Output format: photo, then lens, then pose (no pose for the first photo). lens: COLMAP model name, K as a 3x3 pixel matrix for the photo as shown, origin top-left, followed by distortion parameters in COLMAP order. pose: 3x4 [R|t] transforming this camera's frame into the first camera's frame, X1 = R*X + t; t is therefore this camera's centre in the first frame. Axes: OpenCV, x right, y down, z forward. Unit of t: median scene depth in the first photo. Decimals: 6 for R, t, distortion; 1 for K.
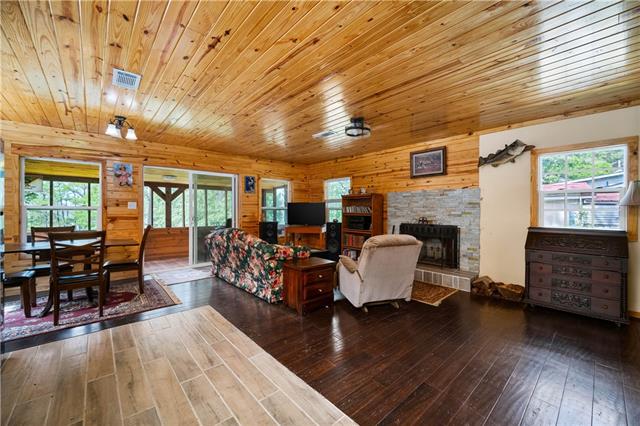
lens RADIAL K [[253.6, 0, 321.6], [0, 253.6, 211.7], [0, 0, 1]] dist [0.000553, -0.000582]
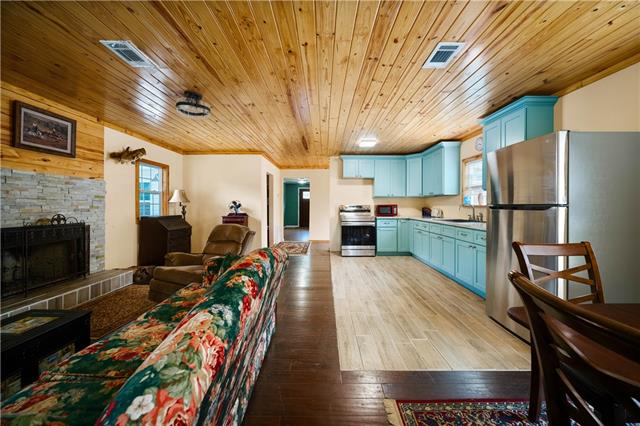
lens RADIAL K [[253.6, 0, 321.5], [0, 253.6, 208.1], [0, 0, 1]] dist [0.000553, -0.000582]
pose [[-0.739077, -0.008733, 0.673564, -0.556621], [-0.000231, 0.999919, 0.012711, -0.002924], [-0.673620, 0.009239, -0.739020, 1.016677]]
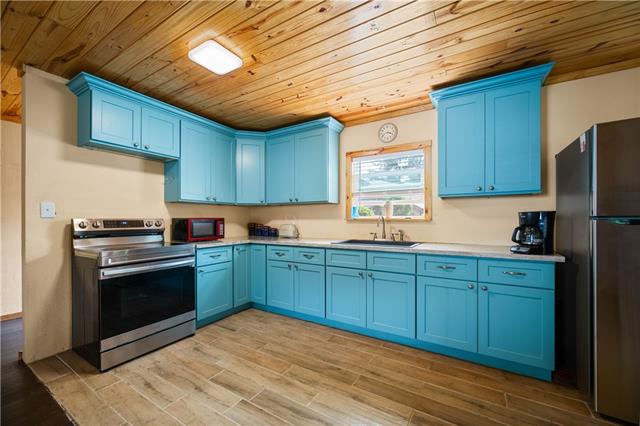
lens RADIAL K [[253.6, 0, 322.1], [0, 253.6, 219.4], [0, 0, 1]] dist [0.000553, -0.000582]
pose [[-0.954305, 0.000542, -0.298835, -0.005217], [0.000488, 1.000000, 0.000256, -0.000089], [0.298835, 0.000099, -0.954305, 0.525578]]
